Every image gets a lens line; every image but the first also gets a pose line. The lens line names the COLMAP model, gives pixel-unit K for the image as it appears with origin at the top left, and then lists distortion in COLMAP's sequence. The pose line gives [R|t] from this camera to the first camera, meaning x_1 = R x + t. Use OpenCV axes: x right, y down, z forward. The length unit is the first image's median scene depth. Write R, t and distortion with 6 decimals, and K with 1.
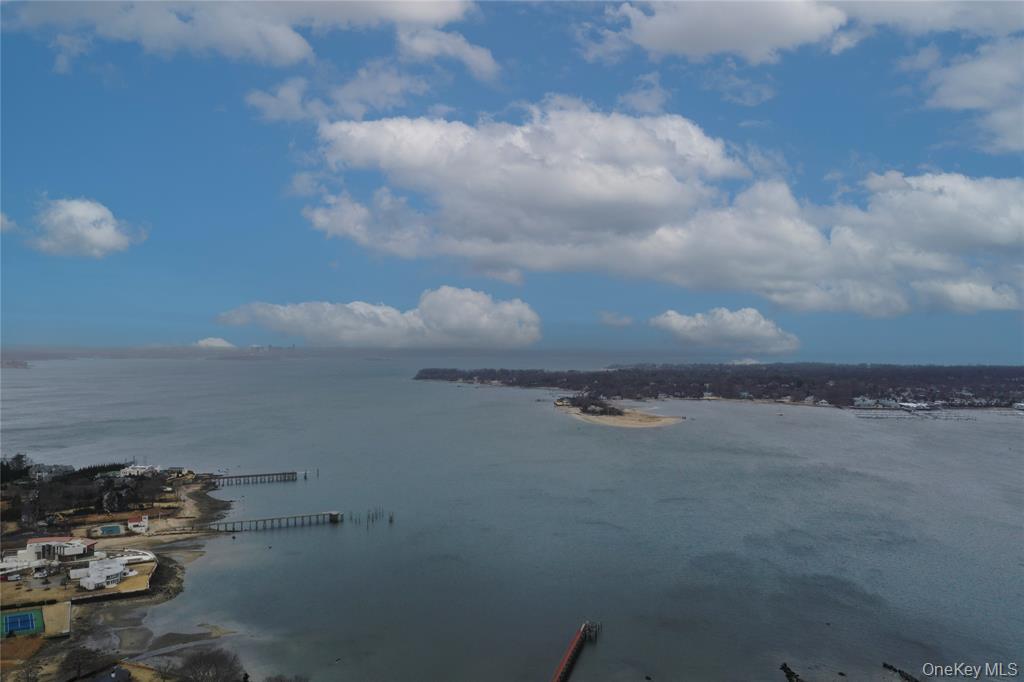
lens RADIAL K [[813.0, 0, 512.7], [0, 813.0, 337.4], [0, 0, 1]] dist [-0.003827, -0.002599]
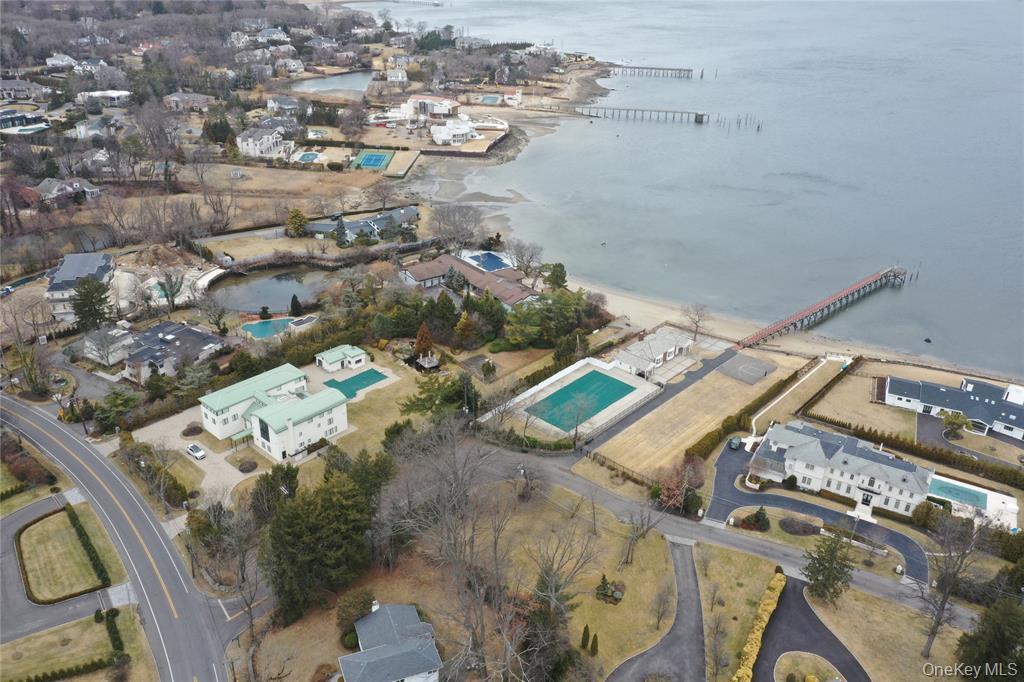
lens RADIAL K [[813.0, 0, 511.8], [0, 813.0, 330.9], [0, 0, 1]] dist [-0.003827, -0.002599]
pose [[0.841337, 0.256152, -0.475960, 0.093154], [-0.020725, 0.895215, 0.445152, 0.025225], [0.540114, -0.364659, 0.758486, 0.070256]]
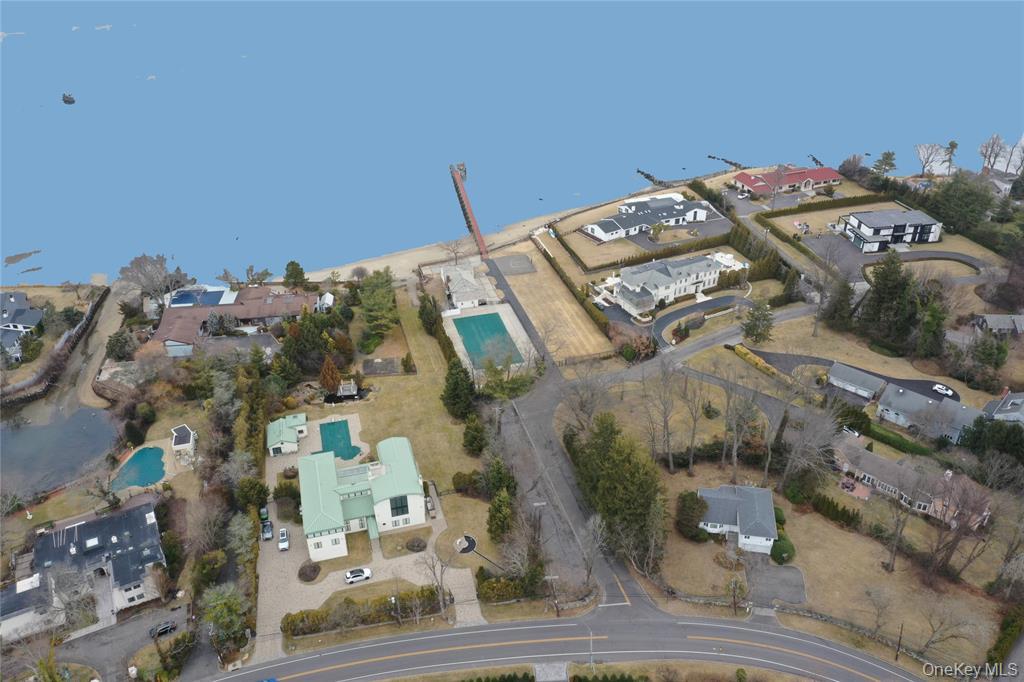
lens RADIAL K [[813.0, 0, 512.6], [0, 813.0, 342.5], [0, 0, 1]] dist [-0.003827, -0.002599]
pose [[0.903746, -0.234743, 0.357965, -0.141842], [0.013618, 0.851575, 0.524056, 0.003953], [-0.427853, -0.468739, 0.772804, 0.034810]]
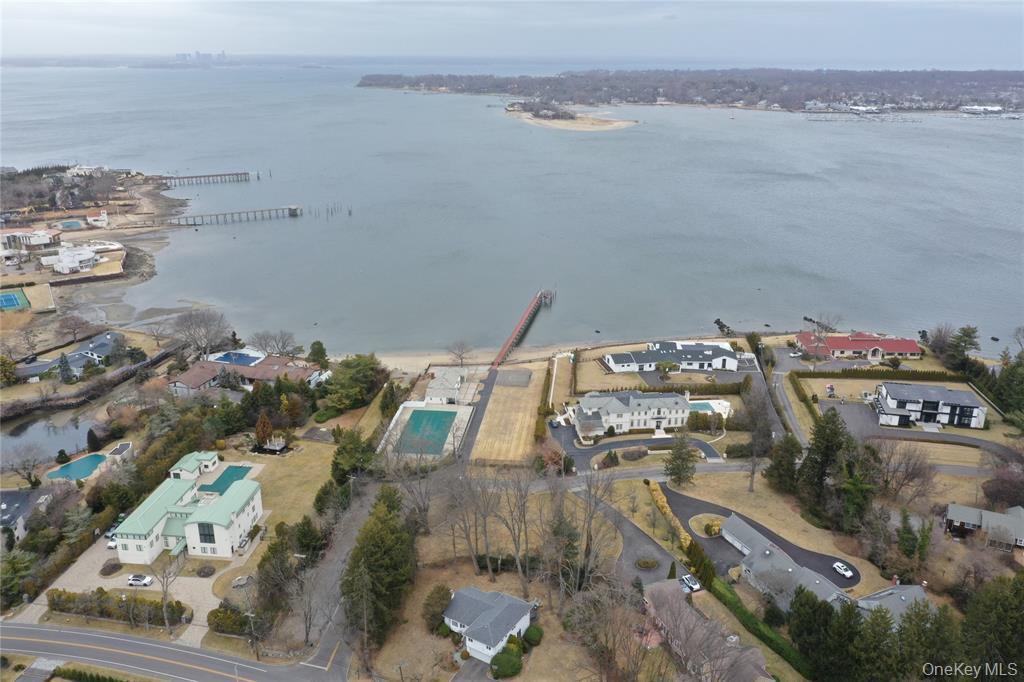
lens RADIAL K [[813.0, 0, 514.4], [0, 813.0, 337.5], [0, 0, 1]] dist [-0.003827, -0.002599]
pose [[0.997927, -0.023711, 0.059827, -0.007047], [0.001987, 0.940562, 0.339615, 0.021648], [-0.064323, -0.338792, 0.938660, -0.022874]]
